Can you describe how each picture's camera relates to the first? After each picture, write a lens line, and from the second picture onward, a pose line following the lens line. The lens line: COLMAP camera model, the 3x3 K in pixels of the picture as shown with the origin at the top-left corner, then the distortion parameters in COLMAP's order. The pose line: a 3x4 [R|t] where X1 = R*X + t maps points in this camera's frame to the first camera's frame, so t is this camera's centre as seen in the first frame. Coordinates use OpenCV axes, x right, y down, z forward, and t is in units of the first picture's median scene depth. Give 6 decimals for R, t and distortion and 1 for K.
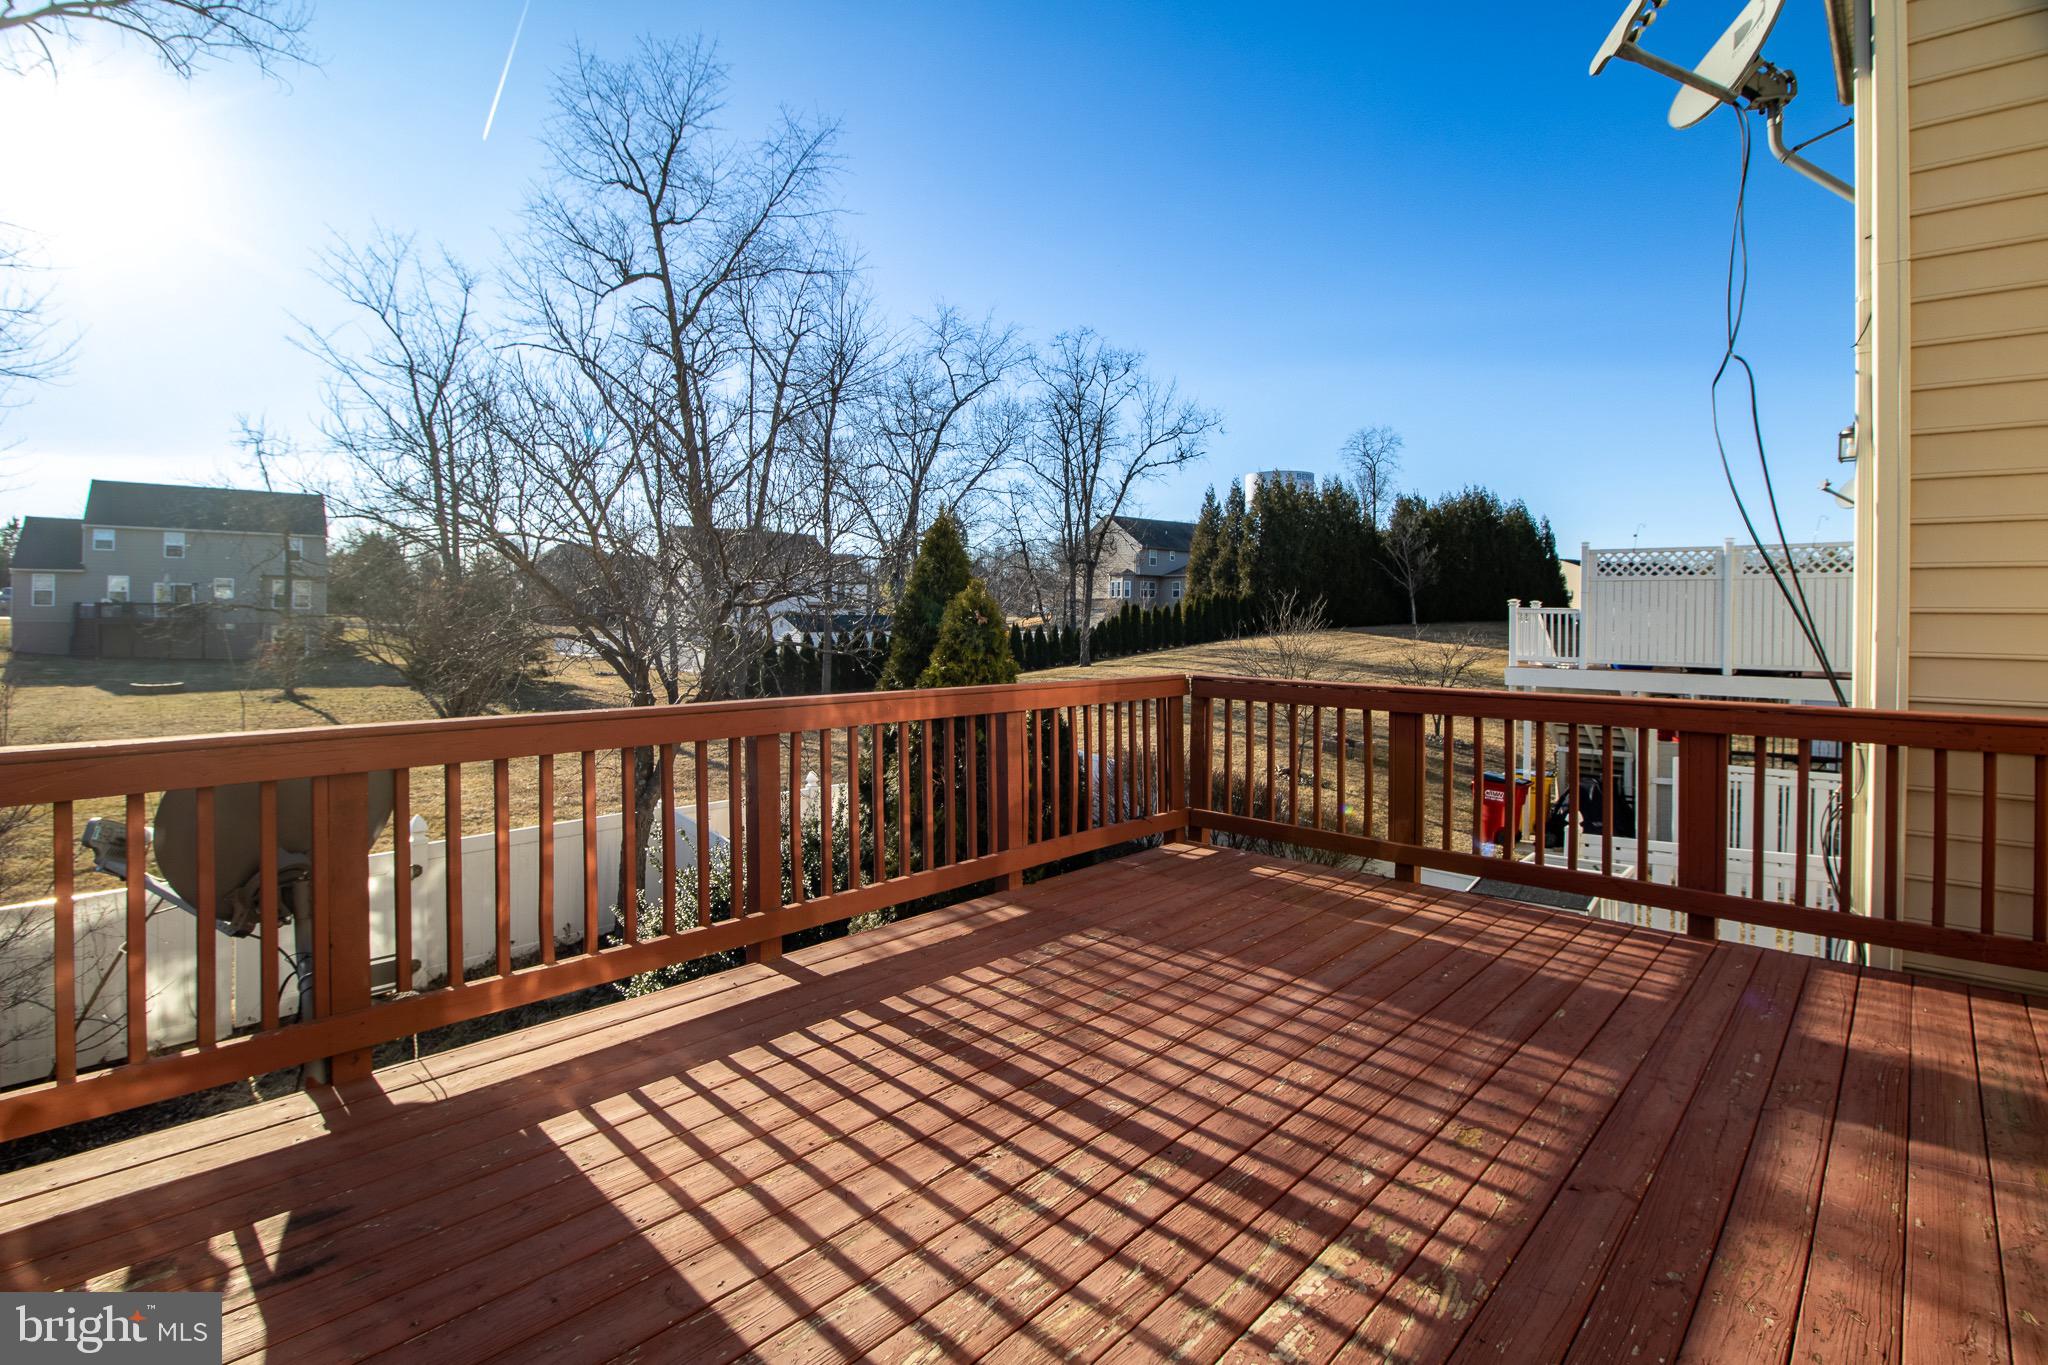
lens RADIAL K [[986.1, 0, 1013.2], [0, 986.1, 640.6], [0, 0, 1]] dist [-0.000485, -0.011848]
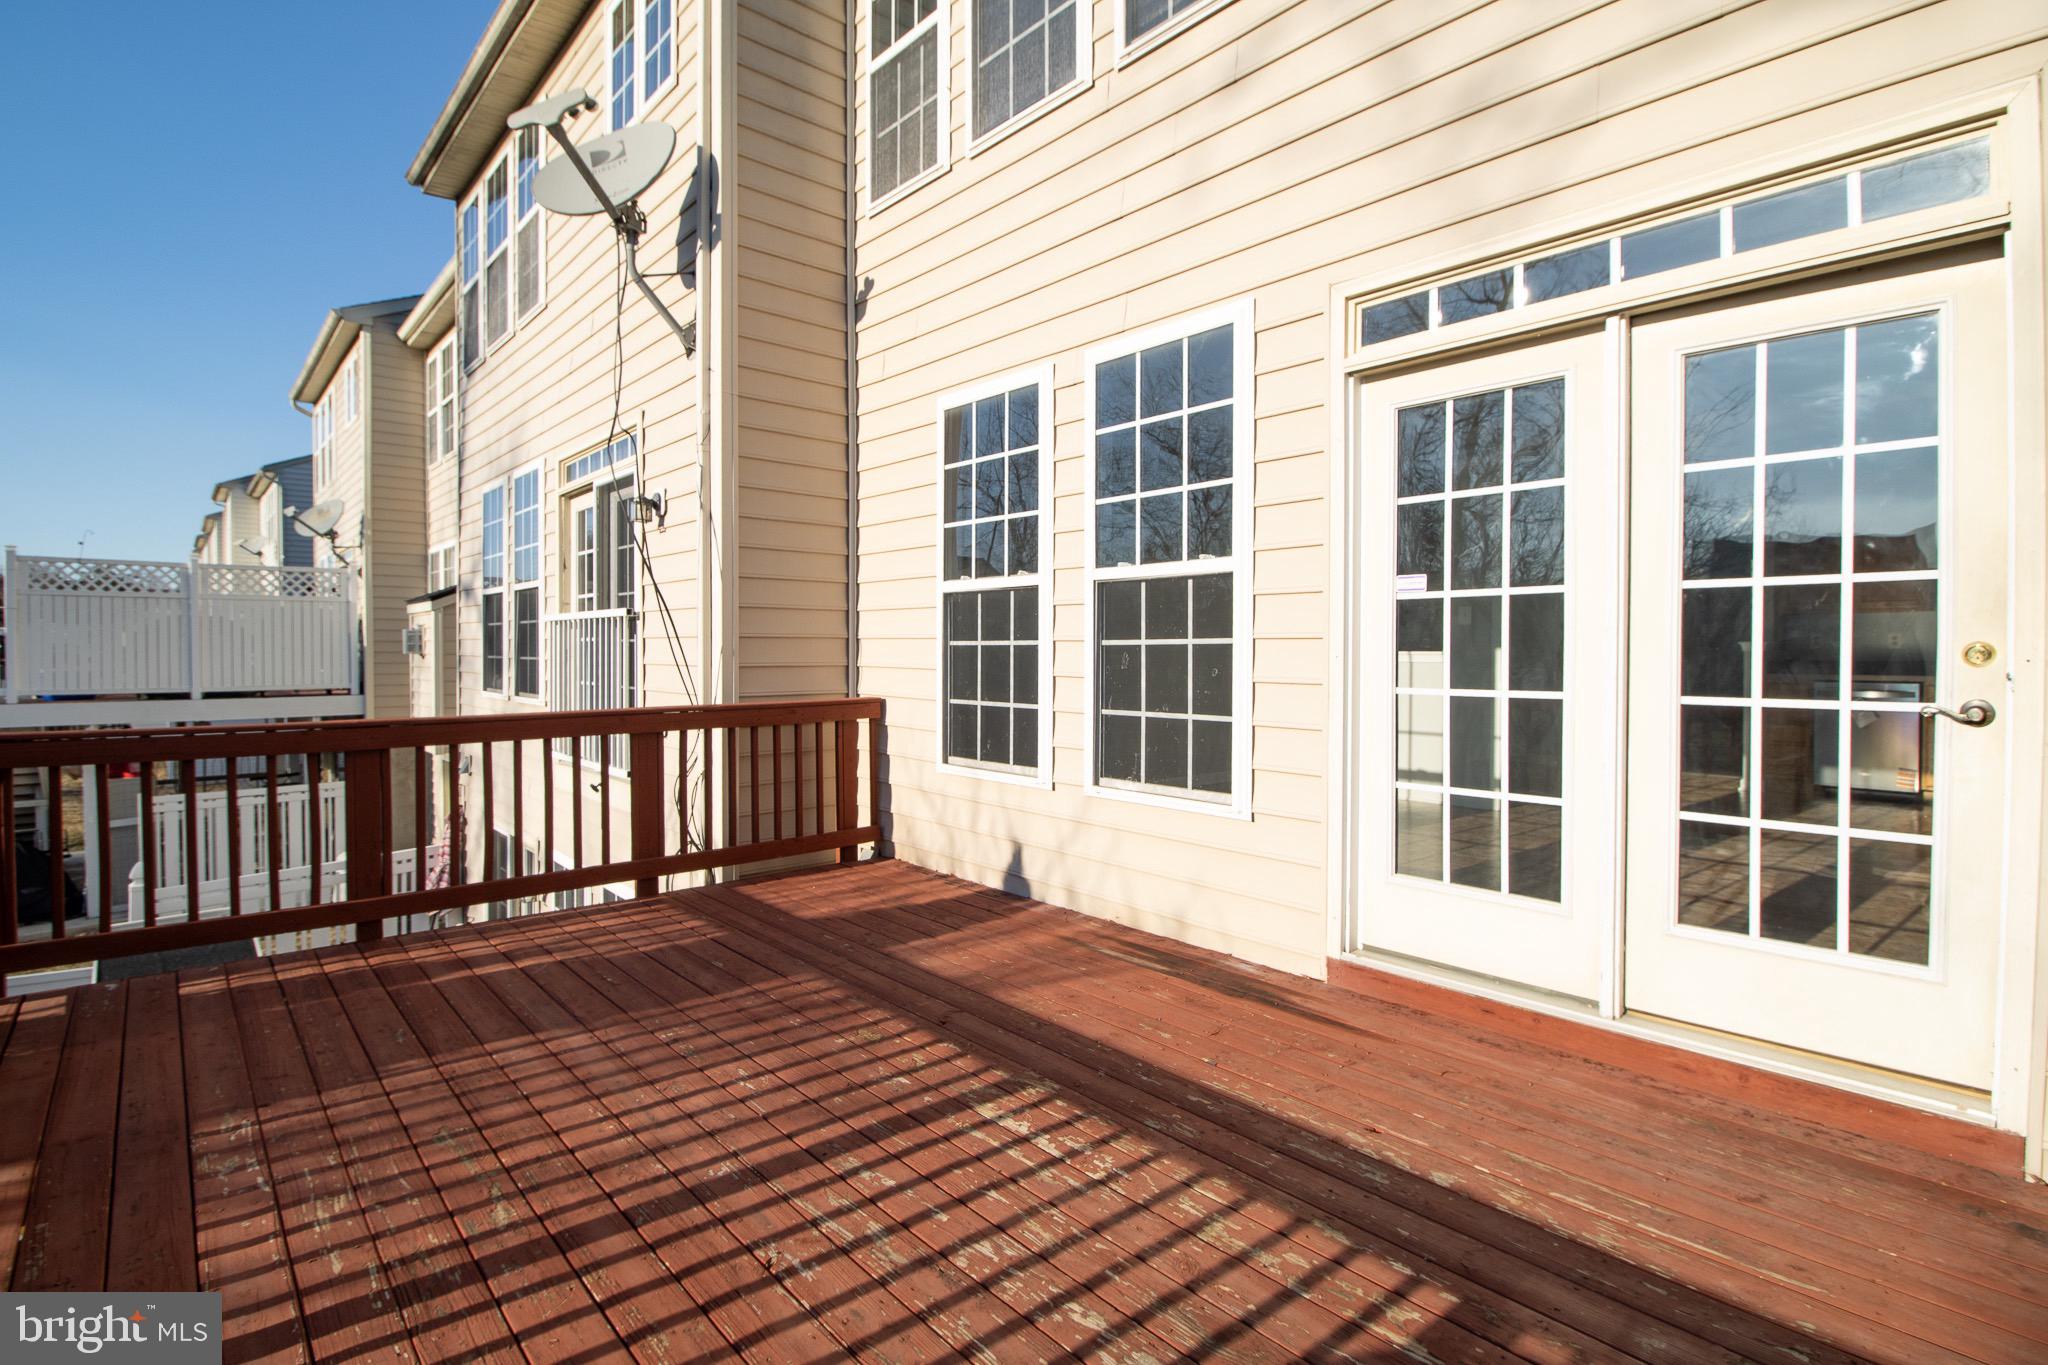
lens RADIAL K [[986.1, 0, 1013.2], [0, 986.1, 640.6], [0, 0, 1]] dist [-0.000485, -0.011848]
pose [[0.106423, -0.003218, 0.994316, -0.684702], [0.023323, 0.999728, 0.000739, -0.018873], [-0.994047, 0.023112, 0.106469, 0.533597]]
